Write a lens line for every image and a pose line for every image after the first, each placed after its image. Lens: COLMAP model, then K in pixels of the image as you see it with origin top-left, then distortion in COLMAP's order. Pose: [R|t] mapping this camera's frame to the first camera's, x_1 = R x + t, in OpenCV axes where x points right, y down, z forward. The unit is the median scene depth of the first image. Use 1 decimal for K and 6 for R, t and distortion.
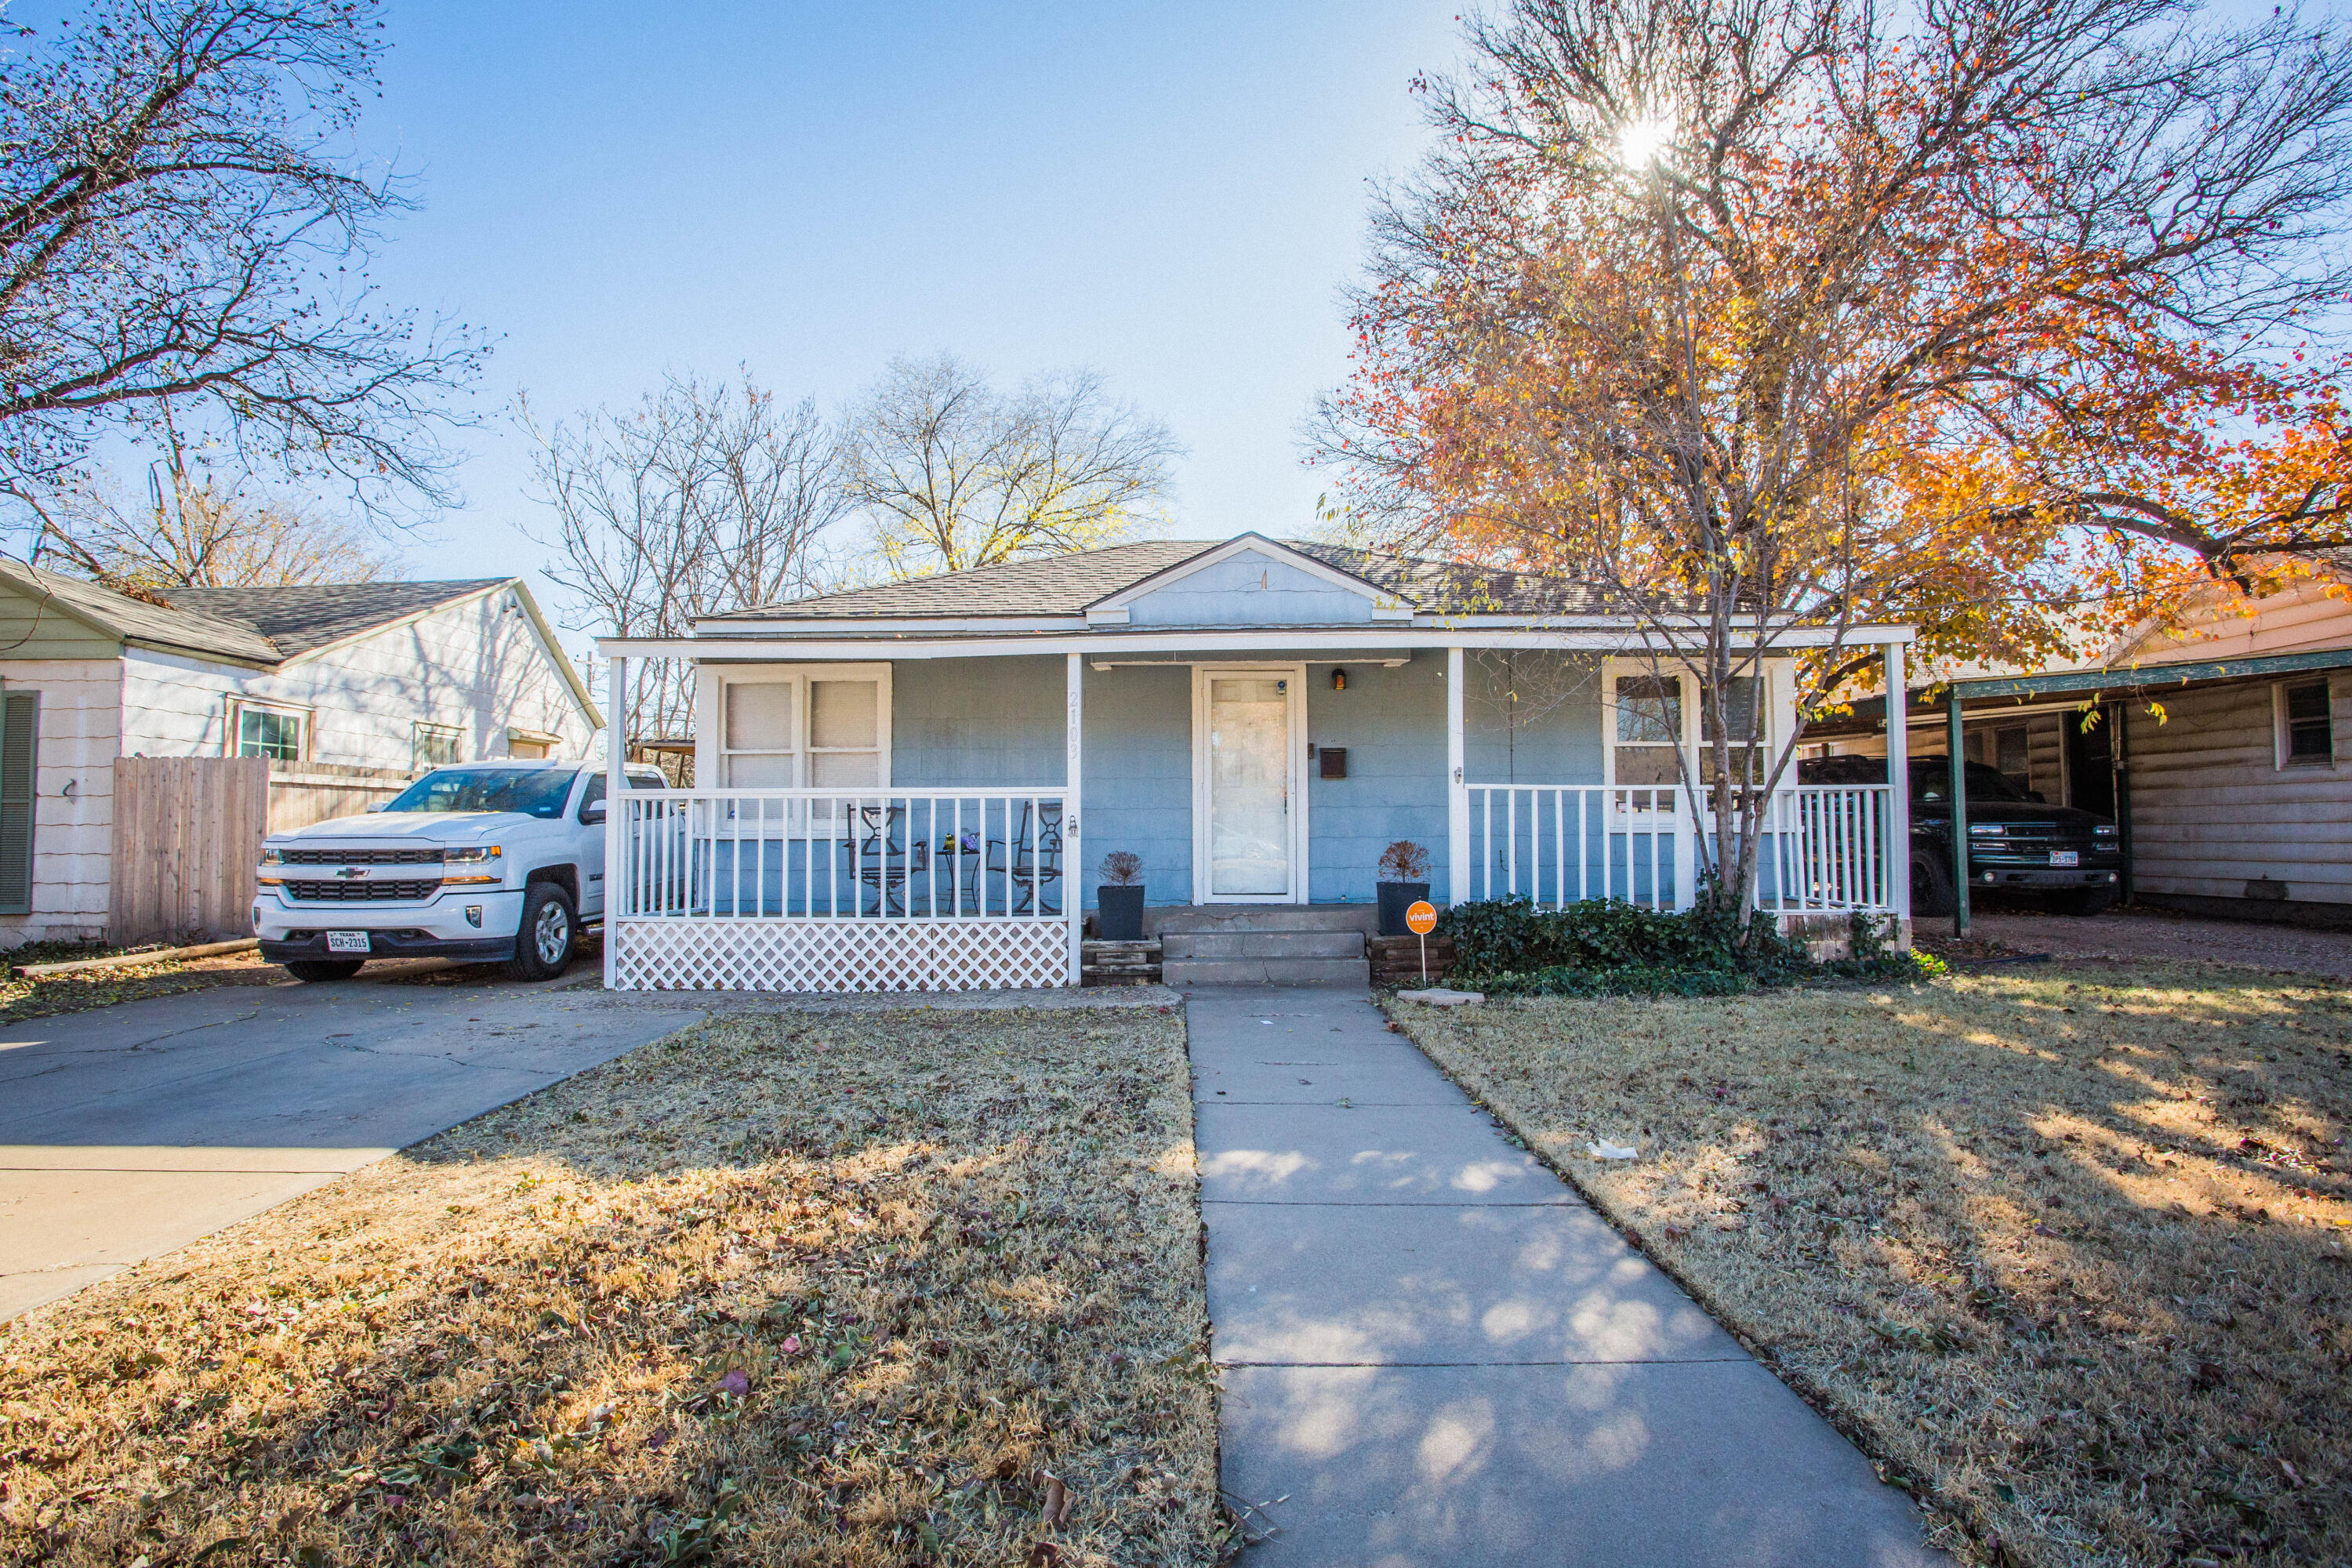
lens RADIAL K [[1089.6, 0, 1176.0], [0, 1089.6, 784.0], [0, 0, 1]] dist [0.000011, 0.000115]
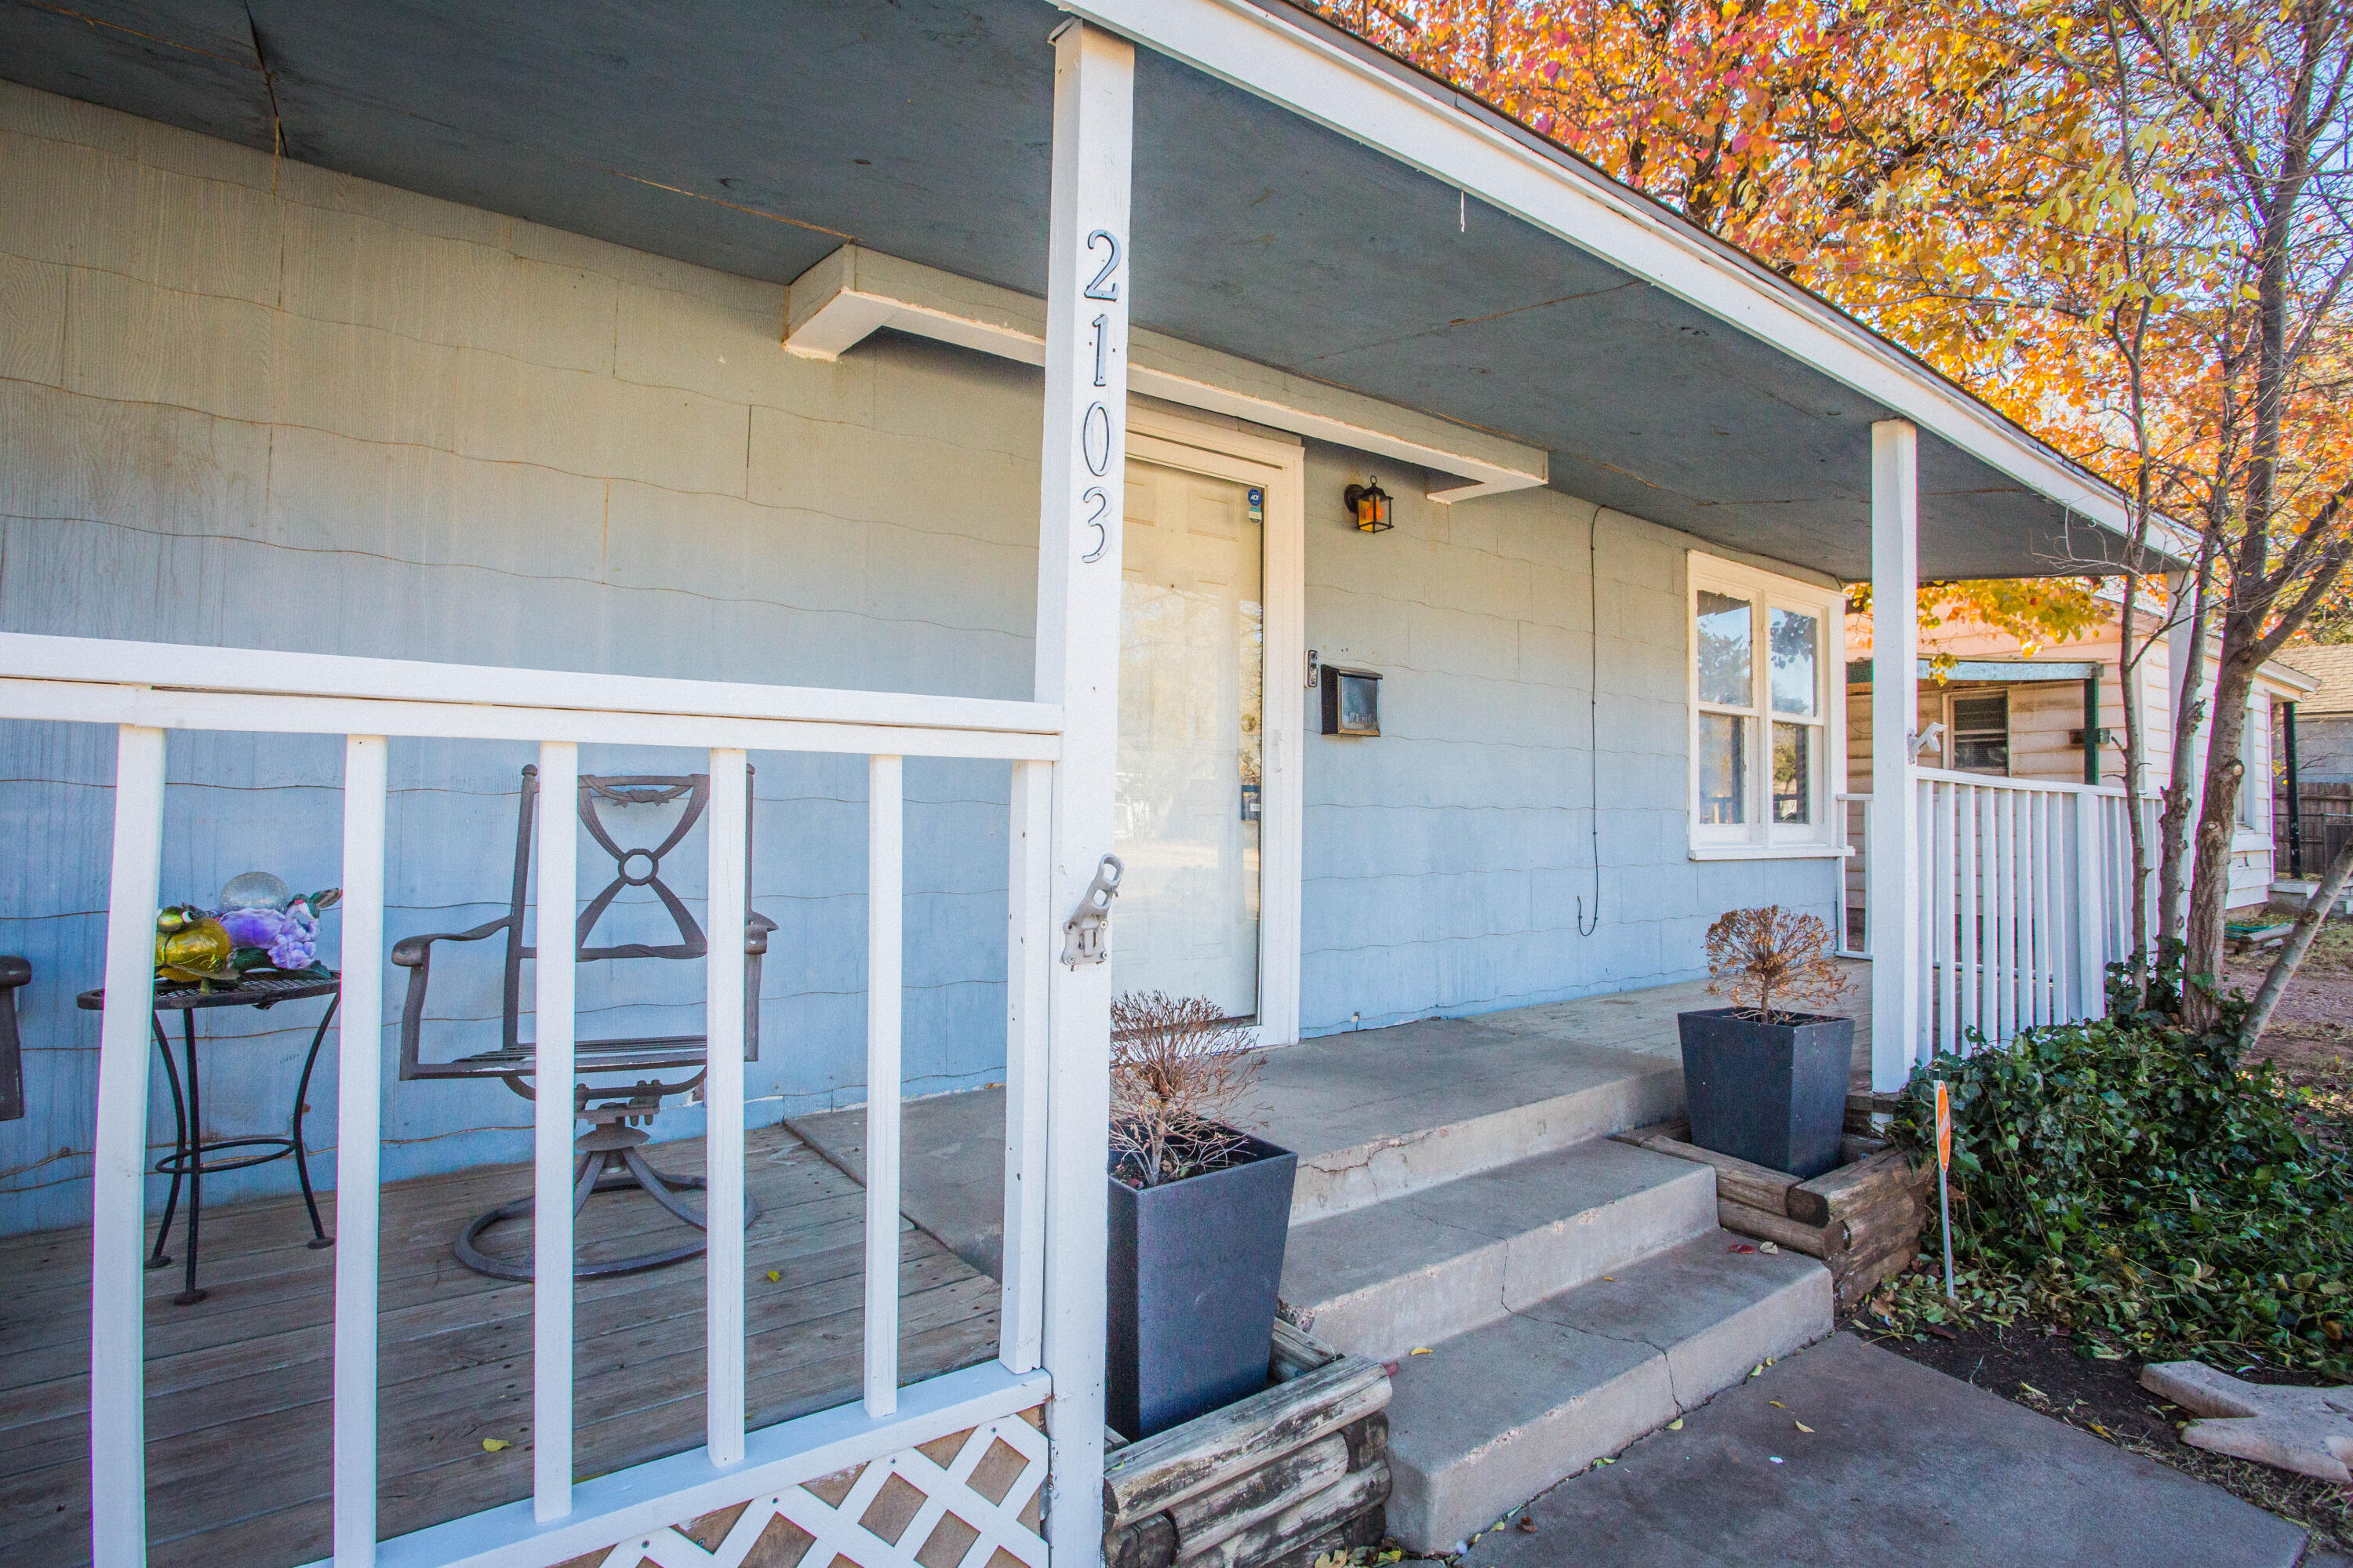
lens RADIAL K [[1090.1, 0, 1176.5], [0, 1090.1, 784.0], [0, 0, 1]] dist [0.000011, 0.000115]
pose [[0.808068, 0.030938, 0.588276, -0.190134], [-0.051399, 0.998514, 0.018089, 0.011521], [-0.586843, -0.044854, 0.808458, 0.795994]]
